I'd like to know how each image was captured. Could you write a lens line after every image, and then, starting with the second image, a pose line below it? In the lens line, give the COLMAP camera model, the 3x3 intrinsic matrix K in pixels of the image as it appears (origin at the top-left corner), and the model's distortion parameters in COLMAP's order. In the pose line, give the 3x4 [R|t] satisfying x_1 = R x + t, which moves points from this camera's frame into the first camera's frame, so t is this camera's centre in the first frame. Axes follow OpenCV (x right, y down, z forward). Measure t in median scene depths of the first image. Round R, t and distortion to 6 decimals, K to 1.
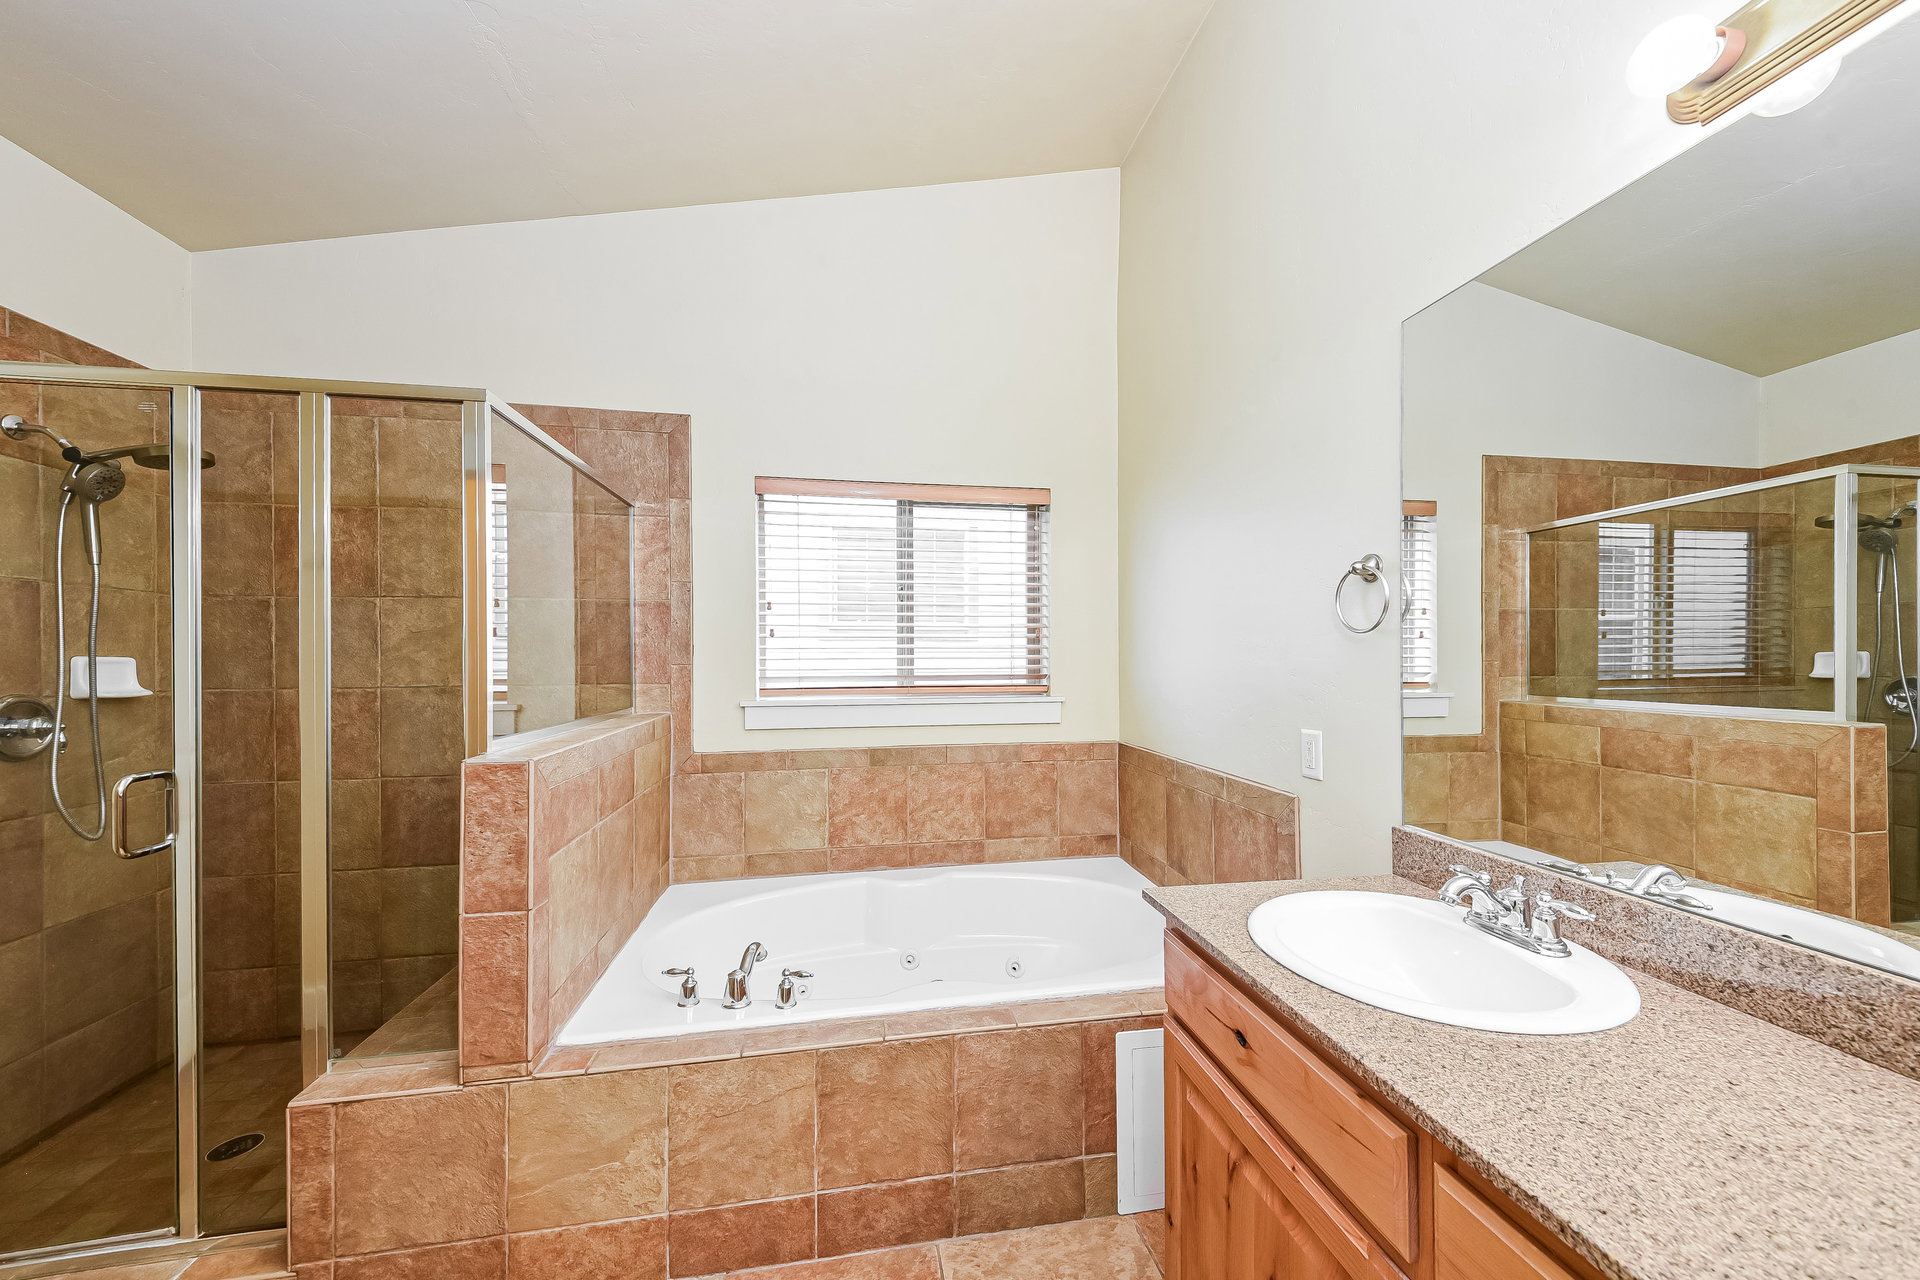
lens RADIAL K [[707.1, 0, 960.0], [0, 707.1, 640.0], [0, 0, 1]] dist [0.011410, -0.000036]
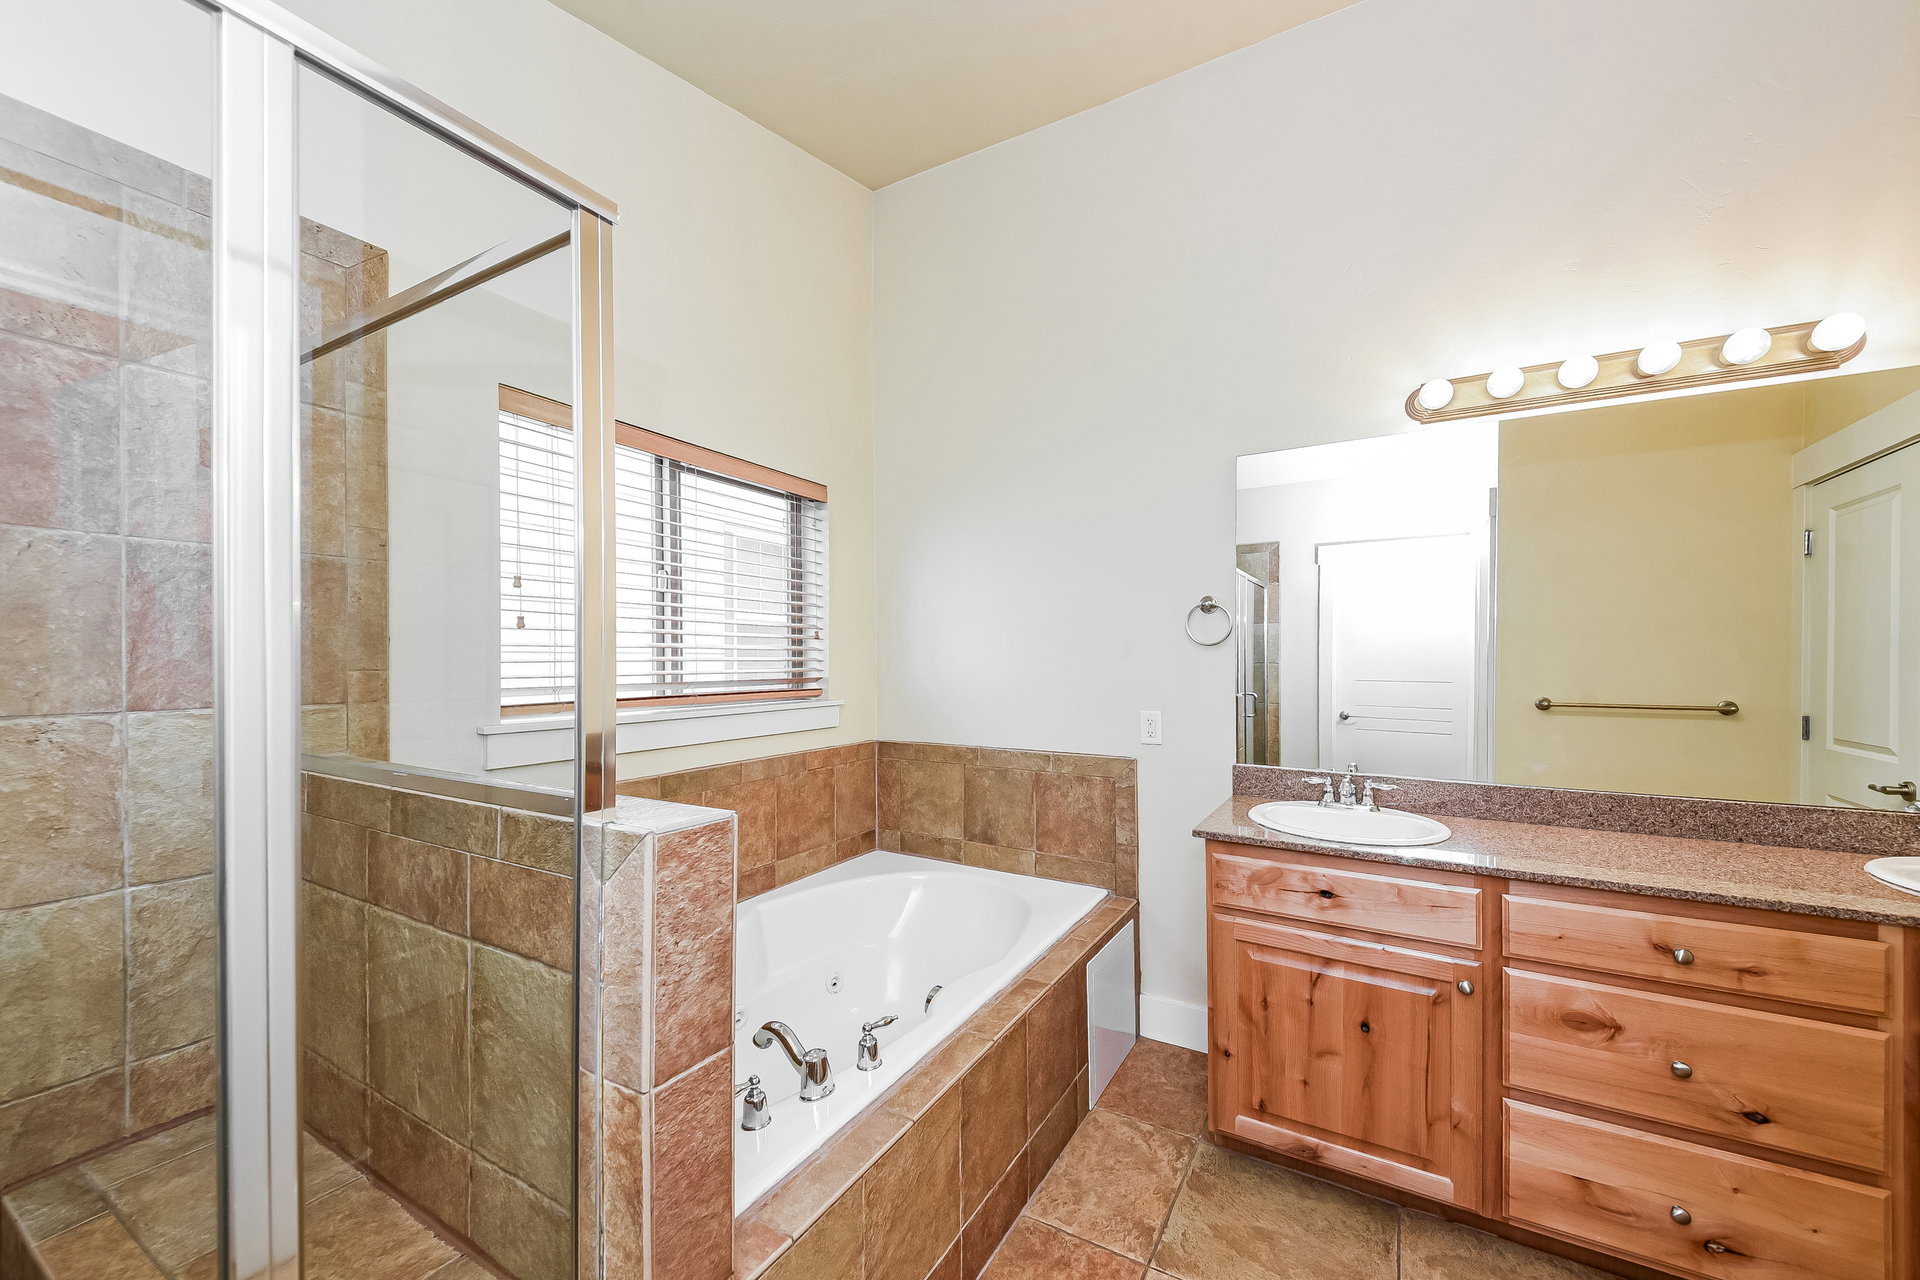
lens RADIAL K [[738.9, 0, 963.9], [0, 738.9, 663.9], [0, 0, 1]] dist [0.029637, -0.000168]
pose [[0.635430, -0.007315, 0.772124, -0.539930], [-0.012638, 0.999723, 0.019873, 0.008470], [-0.772055, -0.022386, 0.635162, 0.220696]]
